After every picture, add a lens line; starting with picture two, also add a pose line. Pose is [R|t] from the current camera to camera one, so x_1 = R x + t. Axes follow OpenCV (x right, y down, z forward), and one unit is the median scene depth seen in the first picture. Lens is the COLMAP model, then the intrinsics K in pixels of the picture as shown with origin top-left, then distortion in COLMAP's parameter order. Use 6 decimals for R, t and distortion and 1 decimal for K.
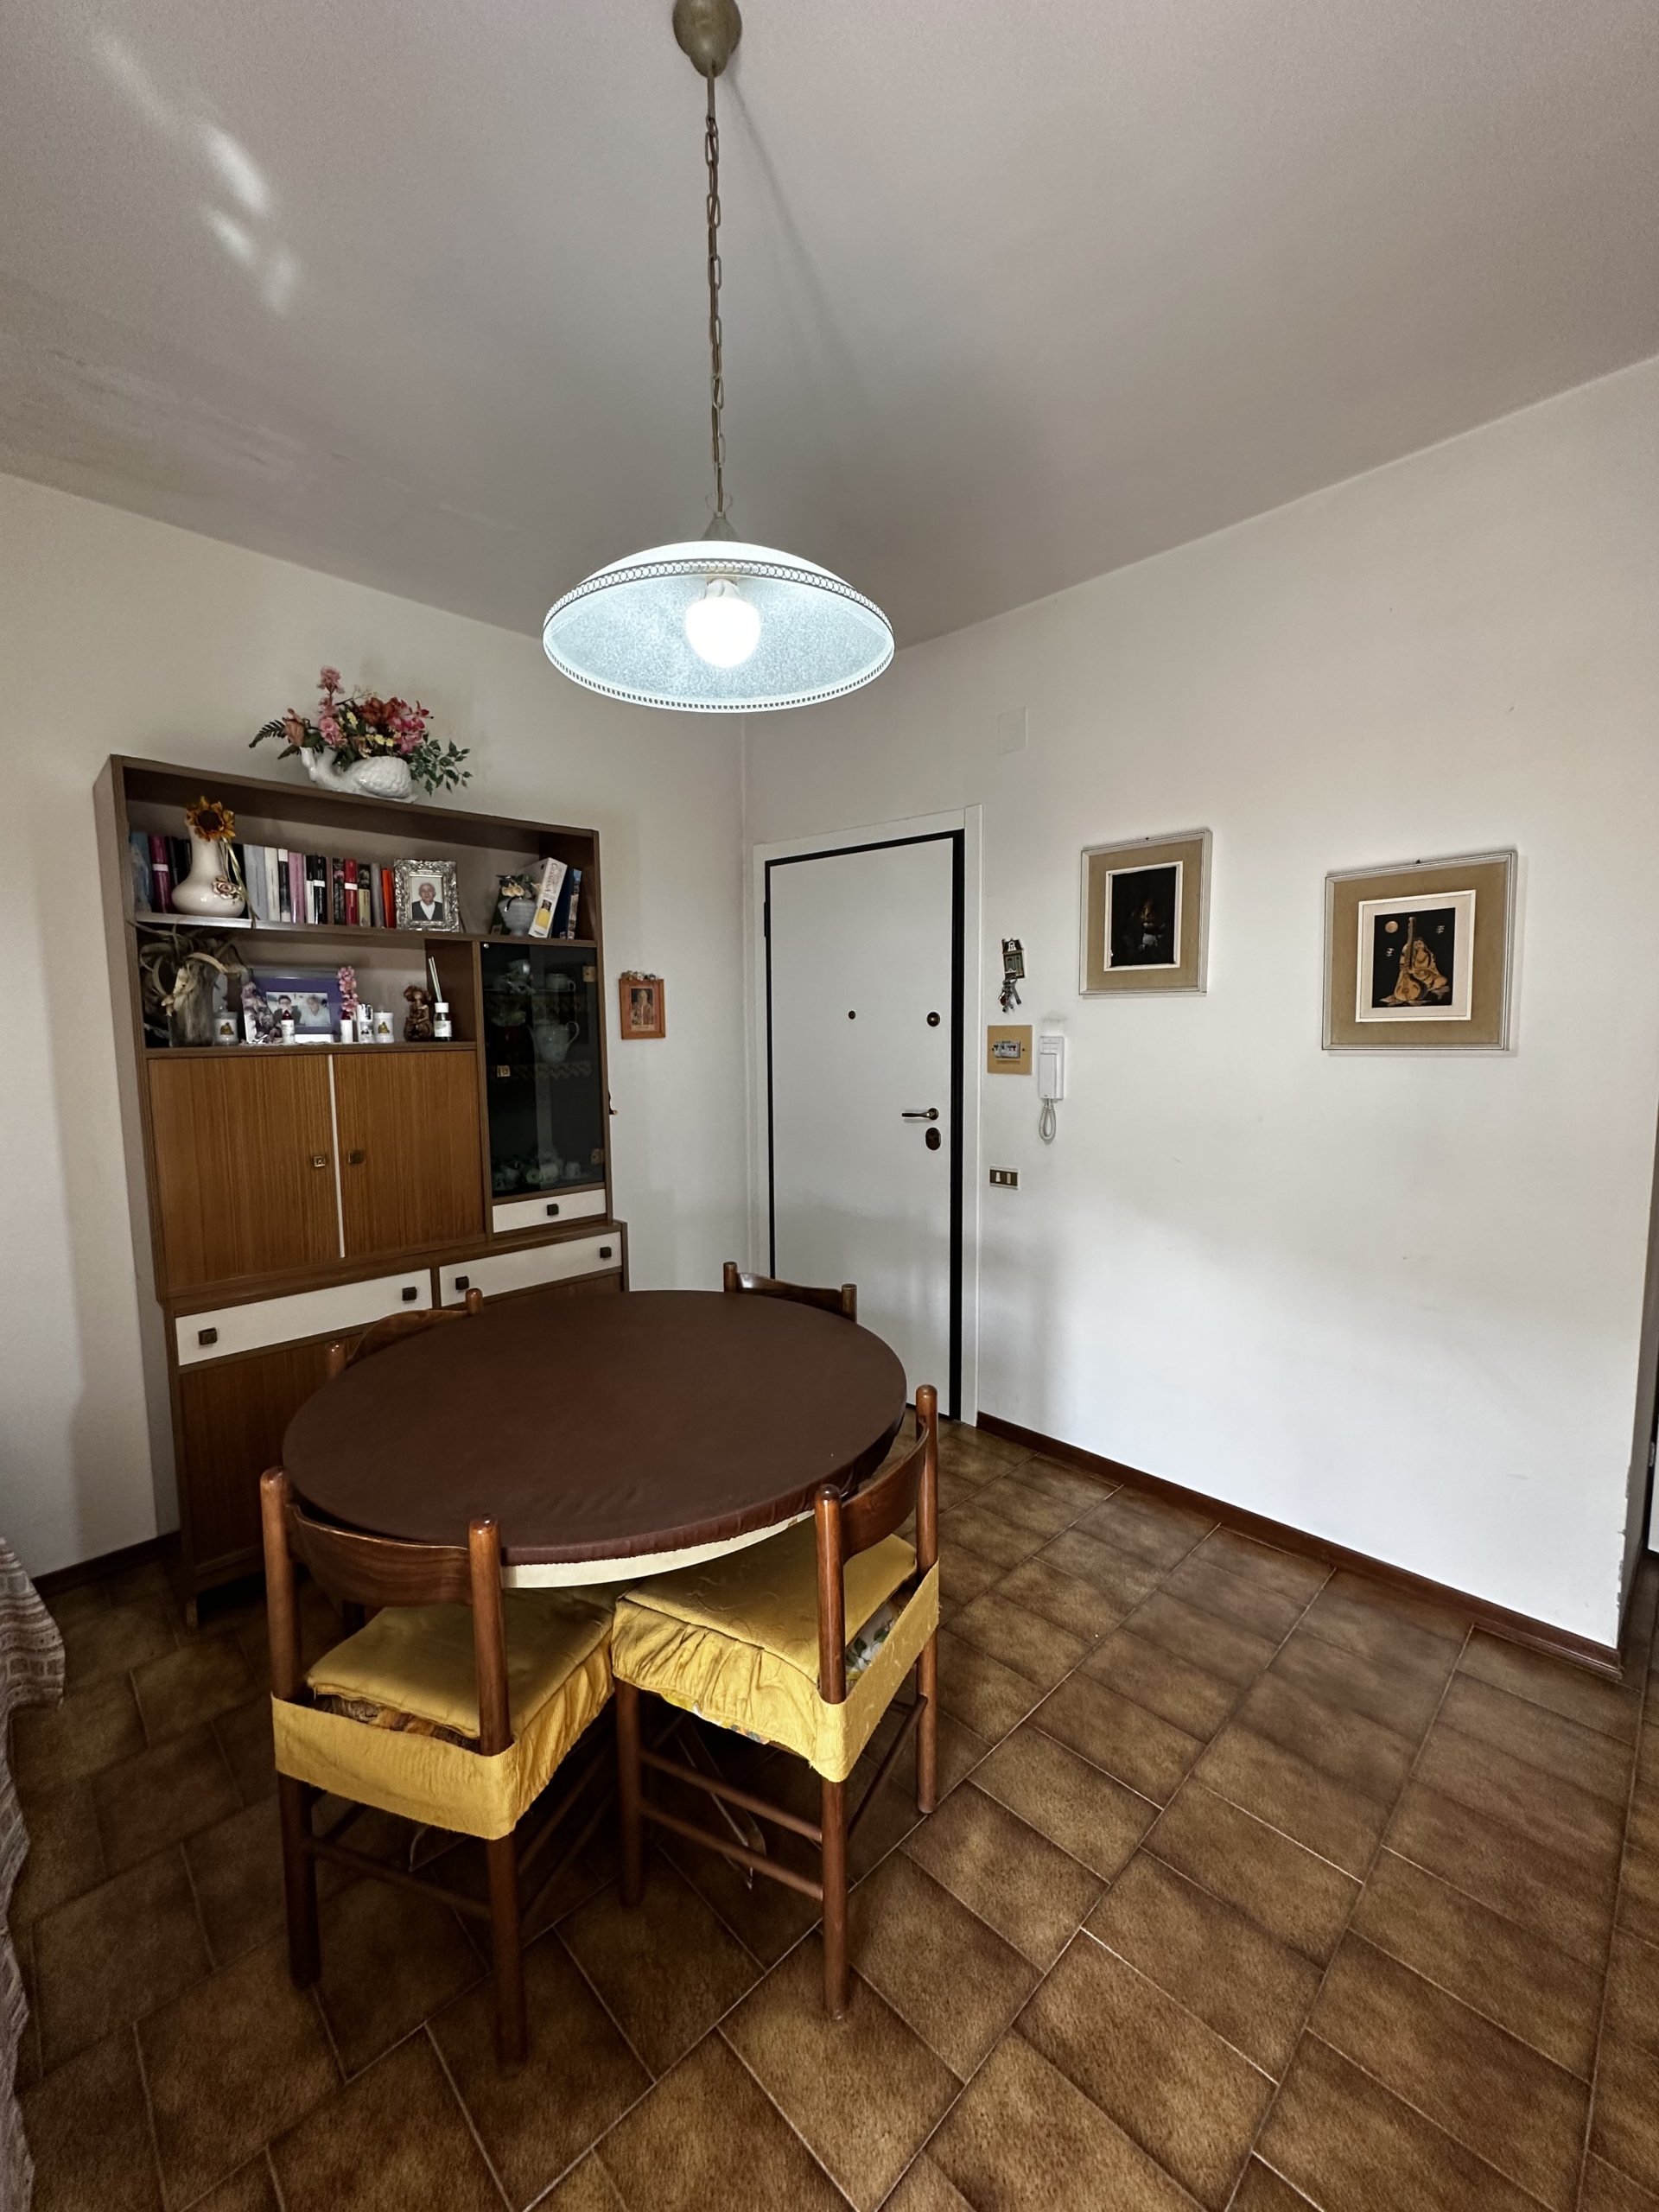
lens RADIAL K [[893.0, 0, 830.0], [0, 893.0, 1103.8], [0, 0, 1]] dist [-0.003738, 0.001246]
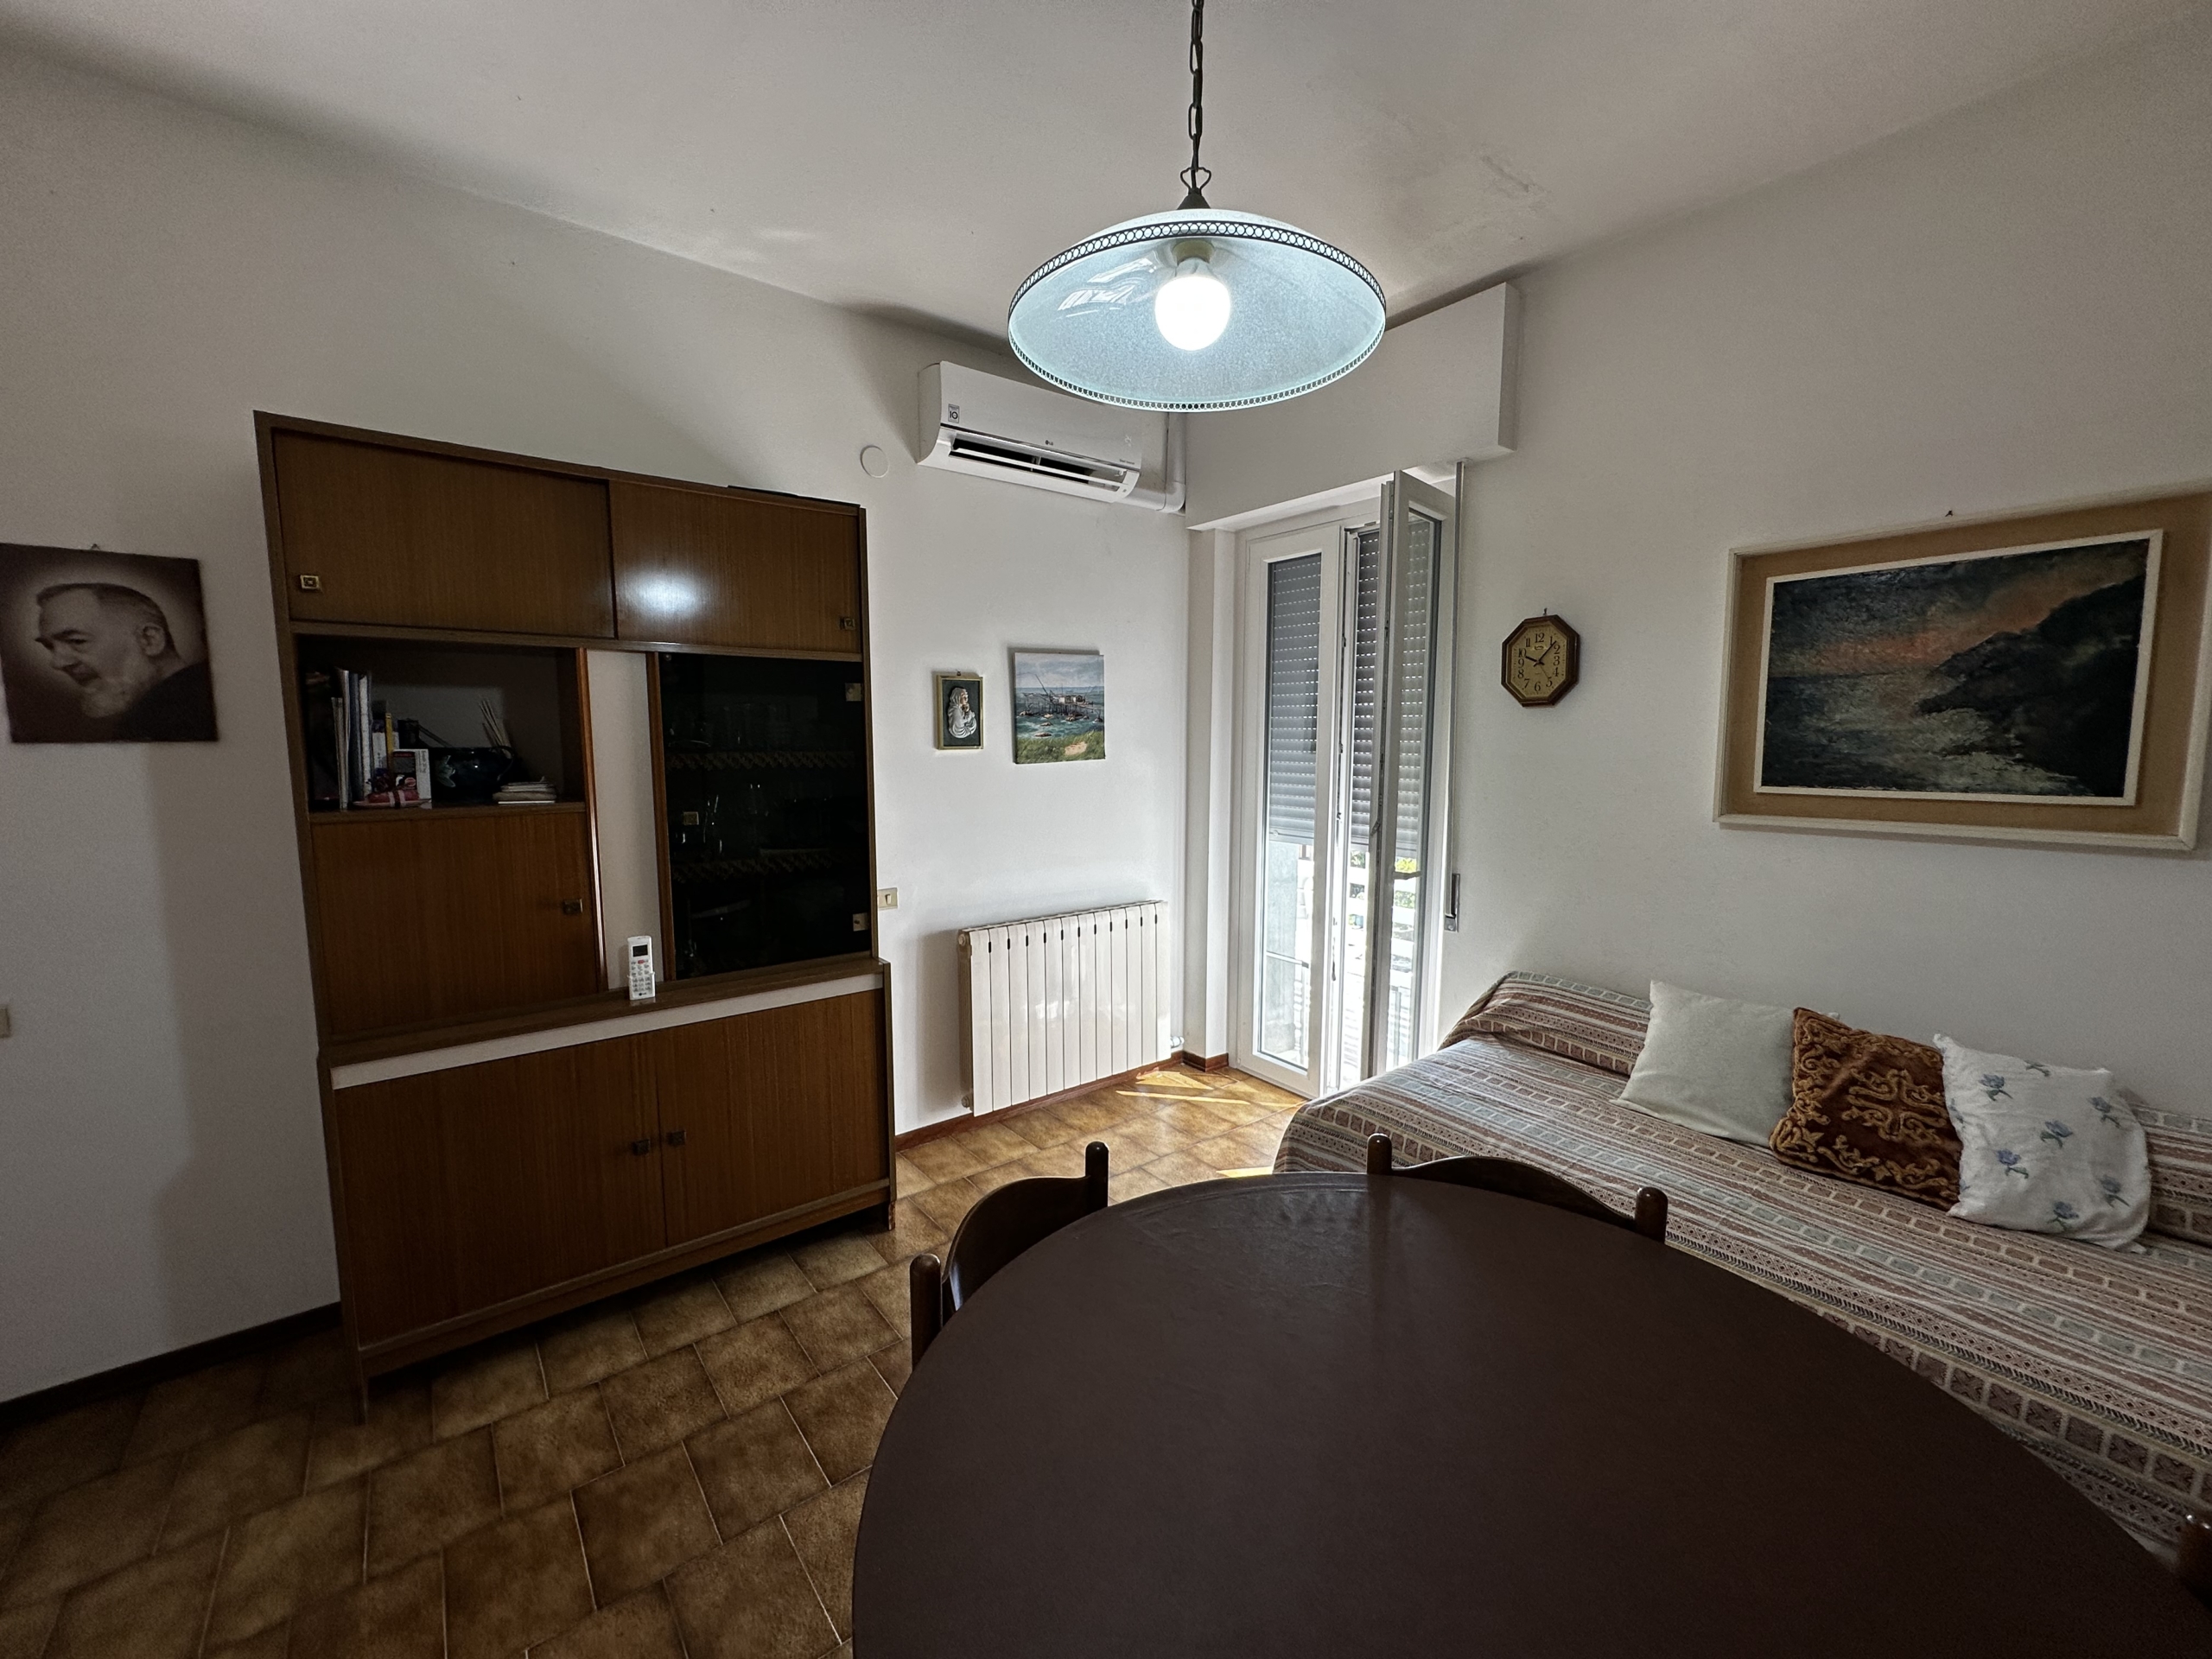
lens RADIAL K [[893.0, 0, 1109.0], [0, 893.0, 826.9], [0, 0, 1]] dist [-0.003738, 0.001246]
pose [[-0.993792, -0.004871, 0.111149, -0.064229], [0.018074, 0.978701, 0.204495, -0.089438], [-0.109777, 0.205234, -0.972537, 0.934978]]
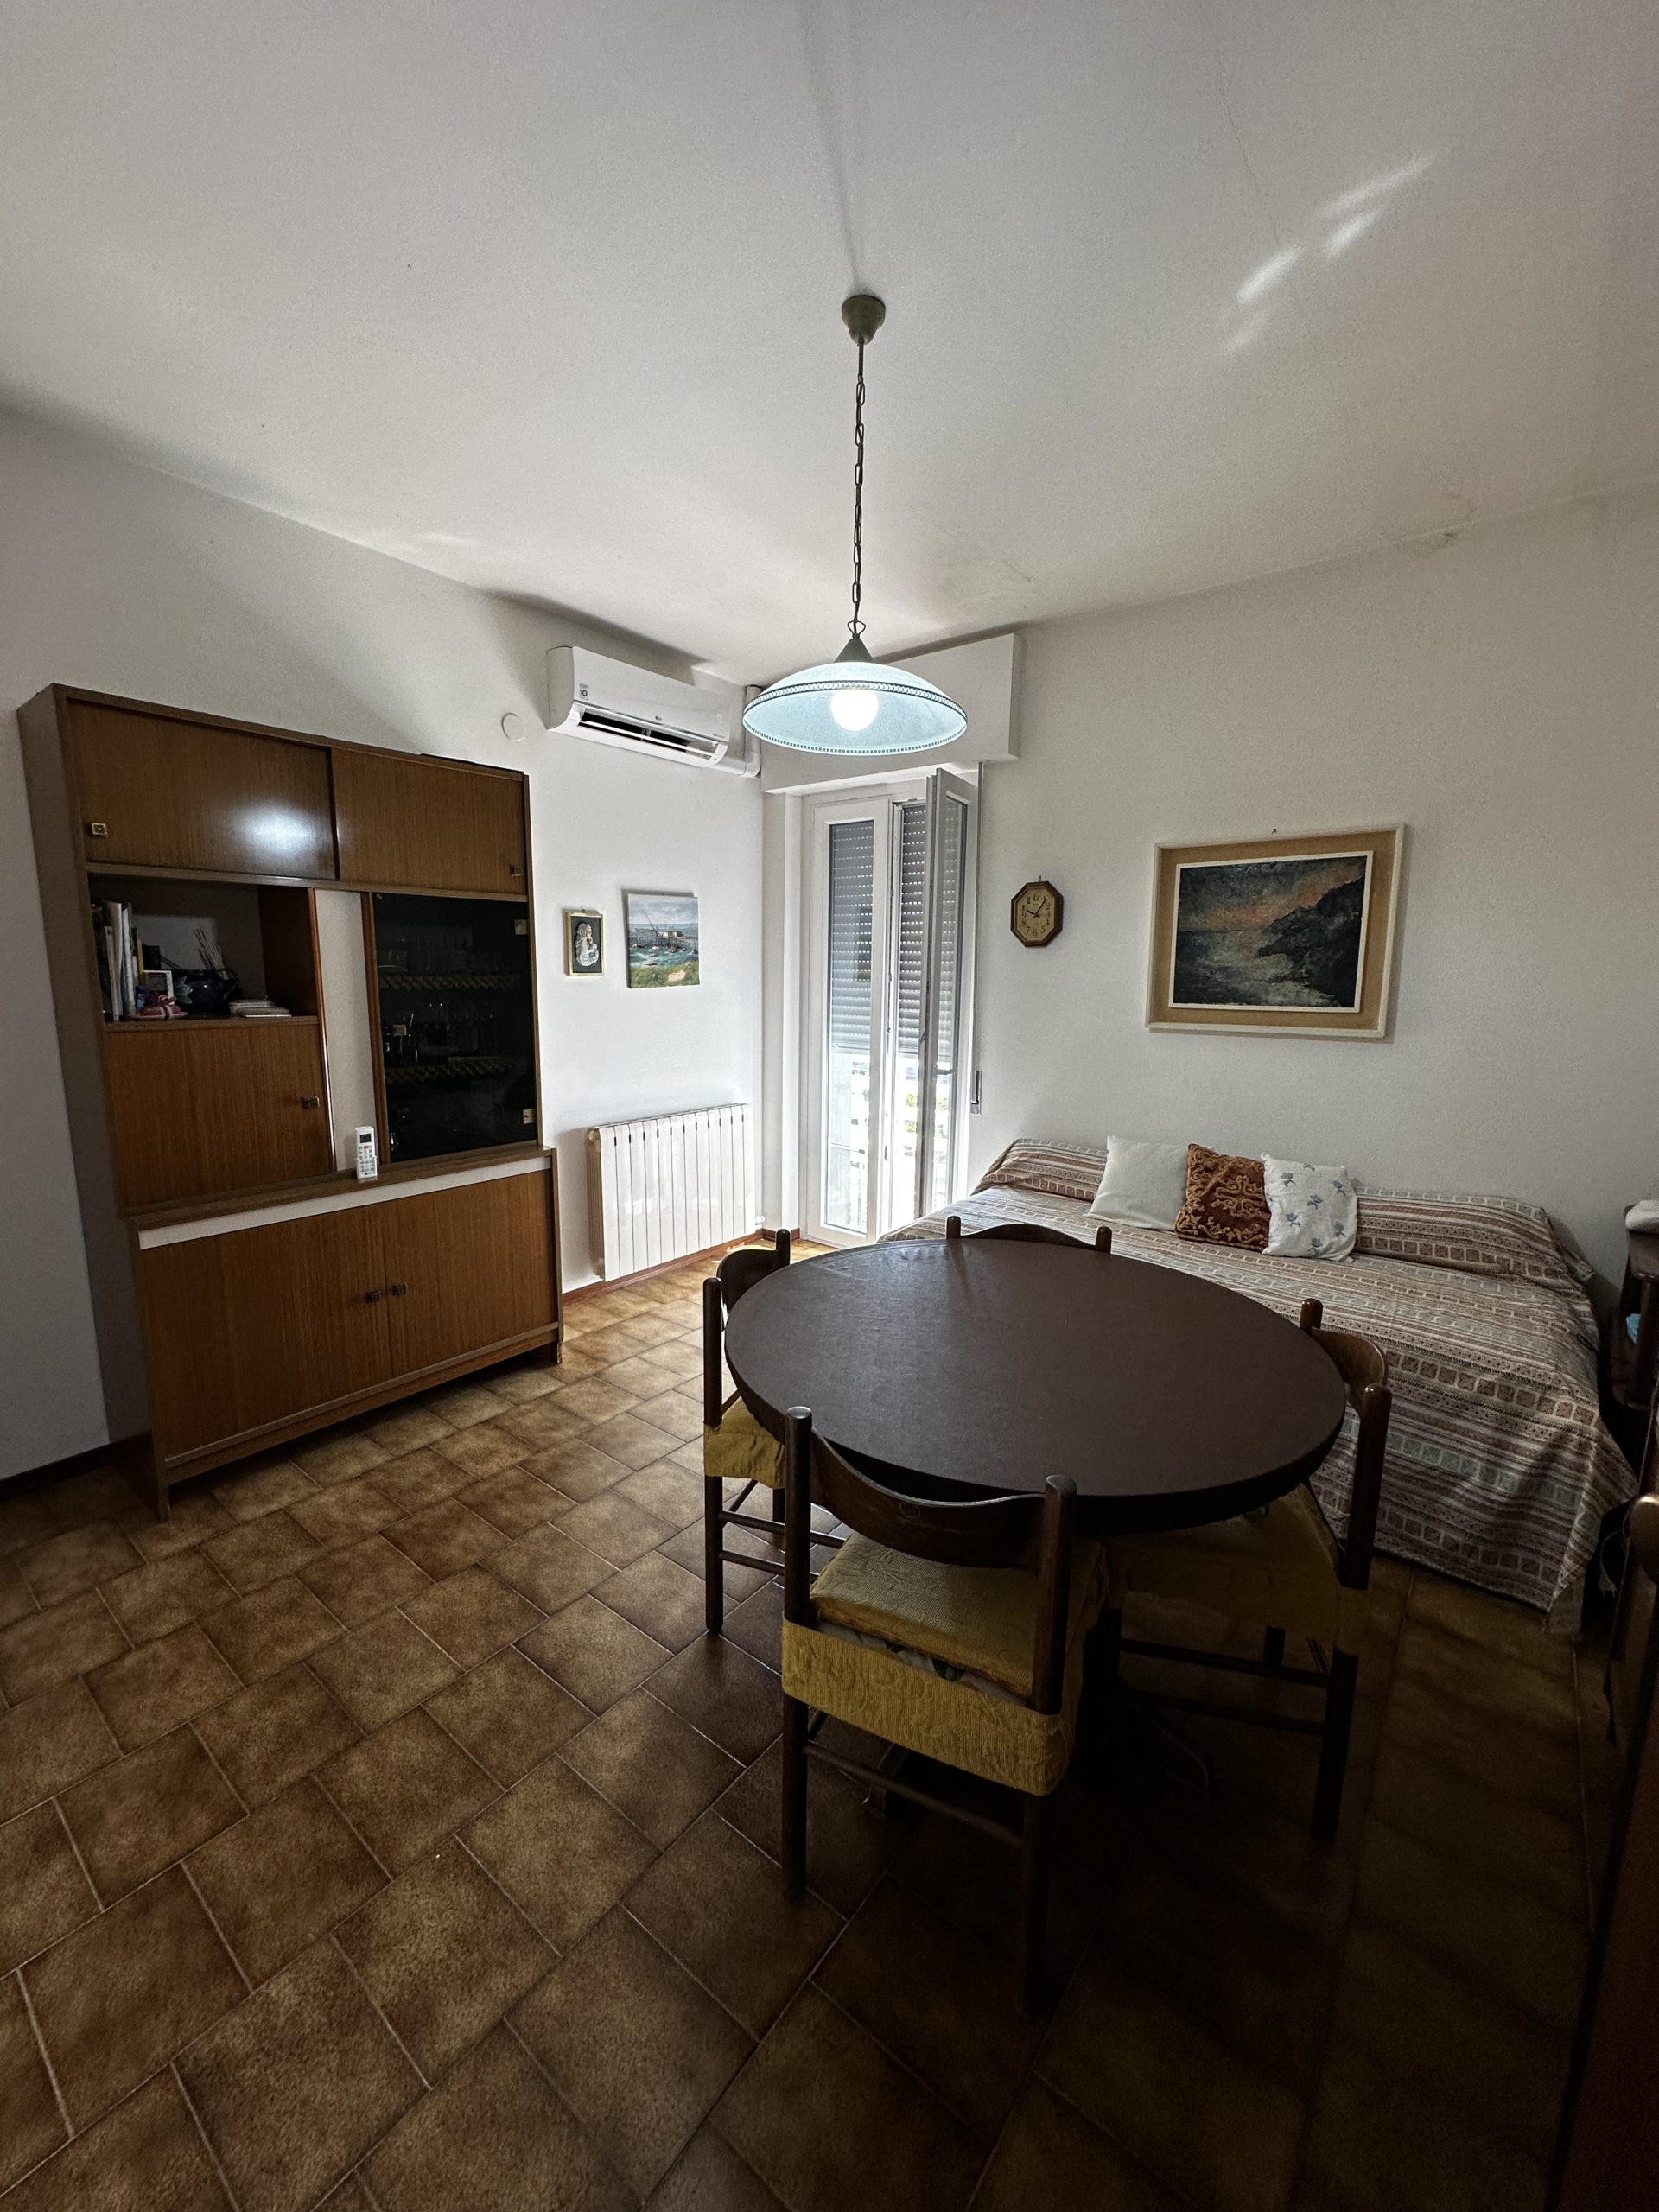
lens RADIAL K [[893.0, 0, 838.1], [0, 893.0, 1105.0], [0, 0, 1]] dist [-0.003738, 0.001246]
pose [[-0.991078, 0.016744, -0.132226, 0.056733], [-0.017708, 0.966739, 0.255149, -0.118743], [0.132100, 0.255215, -0.957818, 1.222449]]
